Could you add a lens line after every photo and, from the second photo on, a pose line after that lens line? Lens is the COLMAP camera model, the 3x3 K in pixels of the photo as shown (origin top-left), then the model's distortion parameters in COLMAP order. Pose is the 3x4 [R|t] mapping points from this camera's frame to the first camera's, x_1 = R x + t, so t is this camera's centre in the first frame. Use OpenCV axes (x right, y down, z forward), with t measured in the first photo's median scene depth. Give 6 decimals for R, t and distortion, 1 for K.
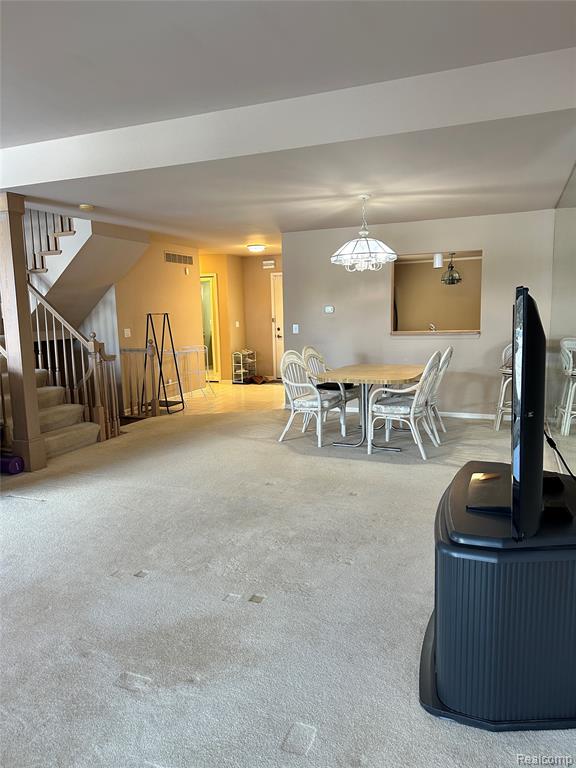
lens RADIAL K [[534.7, 0, 286.5], [0, 534.7, 377.5], [0, 0, 1]] dist [0.071655, -0.093615]
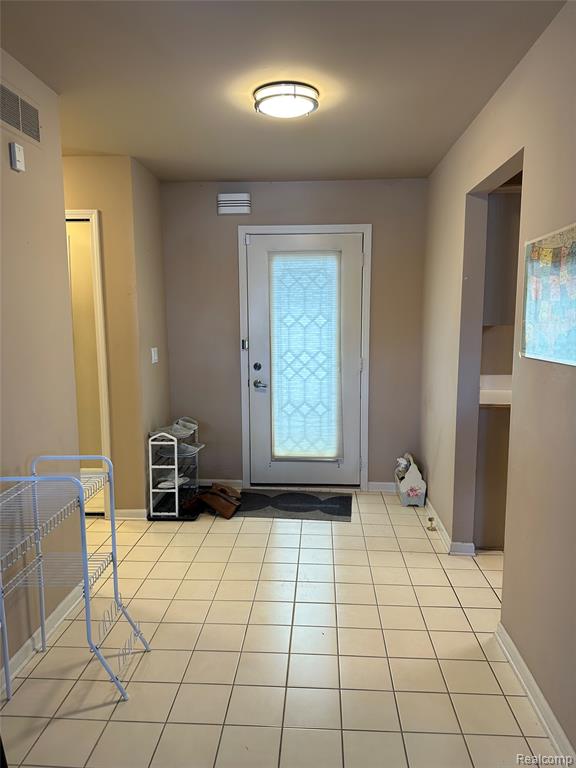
lens RADIAL K [[534.7, 0, 289.0], [0, 534.7, 381.9], [0, 0, 1]] dist [0.071655, -0.093615]
pose [[0.941698, -0.020227, 0.335850, -0.130993], [0.021221, 0.999775, 0.000710, -0.079423], [-0.335788, 0.006459, 0.941915, 0.616917]]
